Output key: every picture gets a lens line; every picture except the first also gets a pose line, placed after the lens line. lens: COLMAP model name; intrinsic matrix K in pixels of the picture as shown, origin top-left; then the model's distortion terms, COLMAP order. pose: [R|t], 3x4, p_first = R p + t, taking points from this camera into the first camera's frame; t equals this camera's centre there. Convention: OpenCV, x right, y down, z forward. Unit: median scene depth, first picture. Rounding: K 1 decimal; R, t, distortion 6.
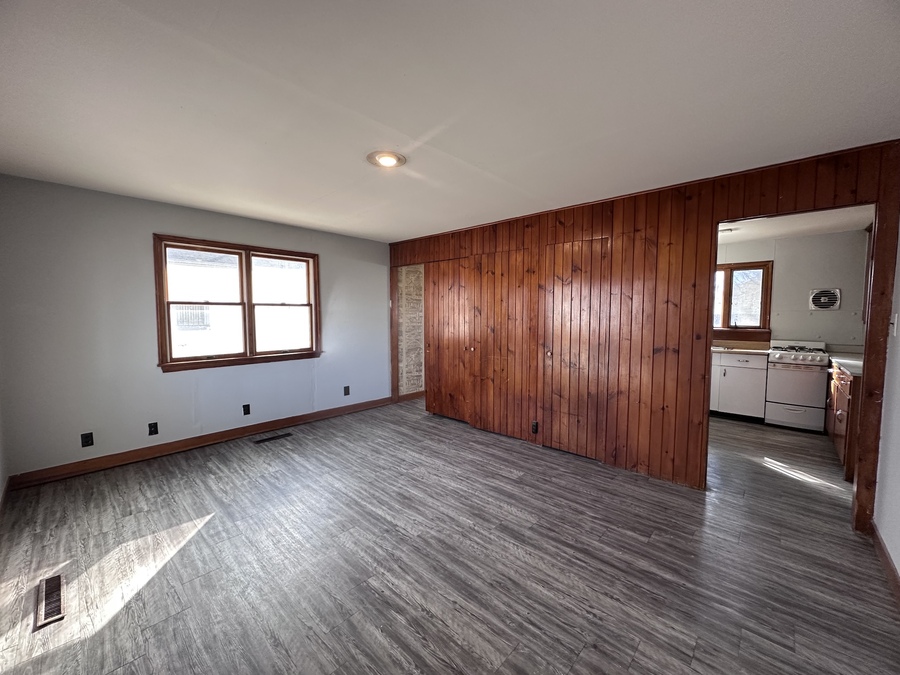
lens RADIAL K [[359.1, 0, 450.5], [0, 359.1, 336.1], [0, 0, 1]] dist [0.000538, -0.000004]
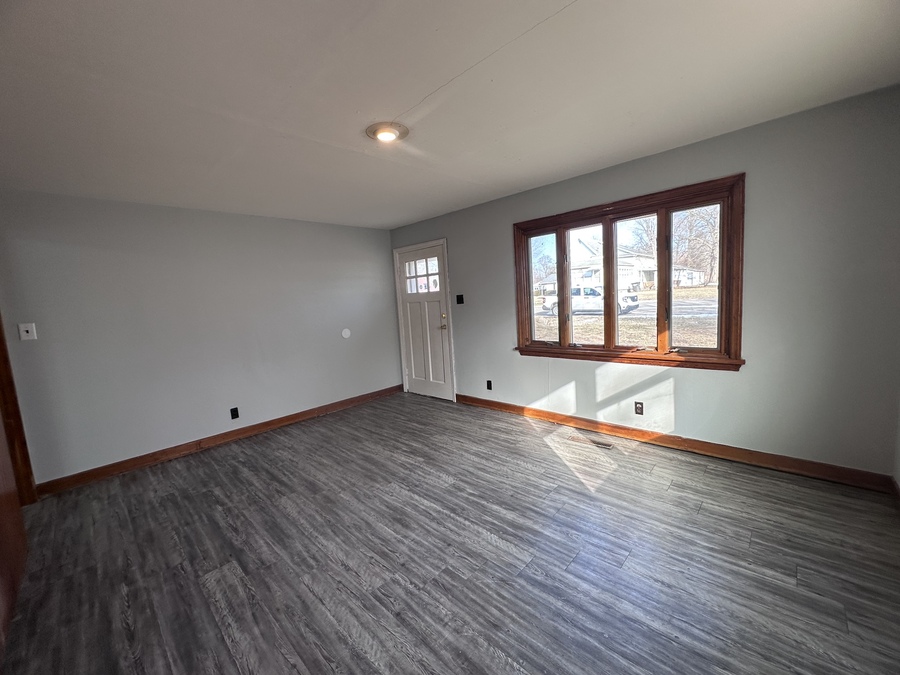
lens RADIAL K [[359.1, 0, 449.8], [0, 359.1, 338.3], [0, 0, 1]] dist [0.000538, -0.000004]
pose [[-0.998111, 0.058385, 0.019117, -0.300227], [0.060832, 0.982739, 0.174707, -0.116578], [-0.008587, 0.175540, -0.984435, 1.848617]]
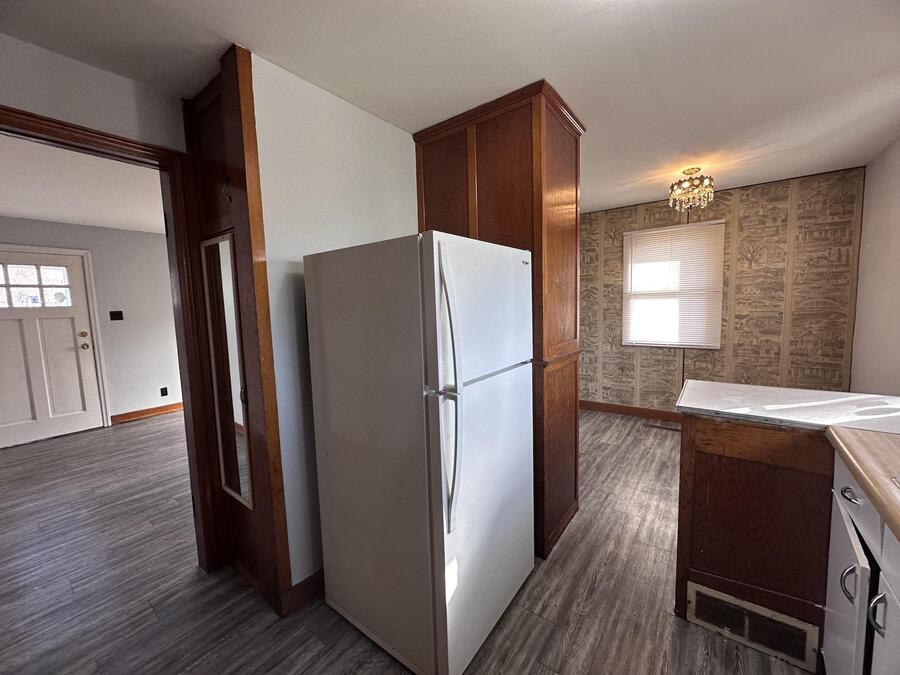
lens RADIAL K [[359.1, 0, 450.0], [0, 359.1, 336.5], [0, 0, 1]] dist [0.000538, -0.000004]
pose [[0.097771, 0.085257, -0.991550, 1.530711], [-0.031445, 0.996091, 0.082547, -0.087495], [0.994712, 0.023109, 0.100069, 1.528095]]
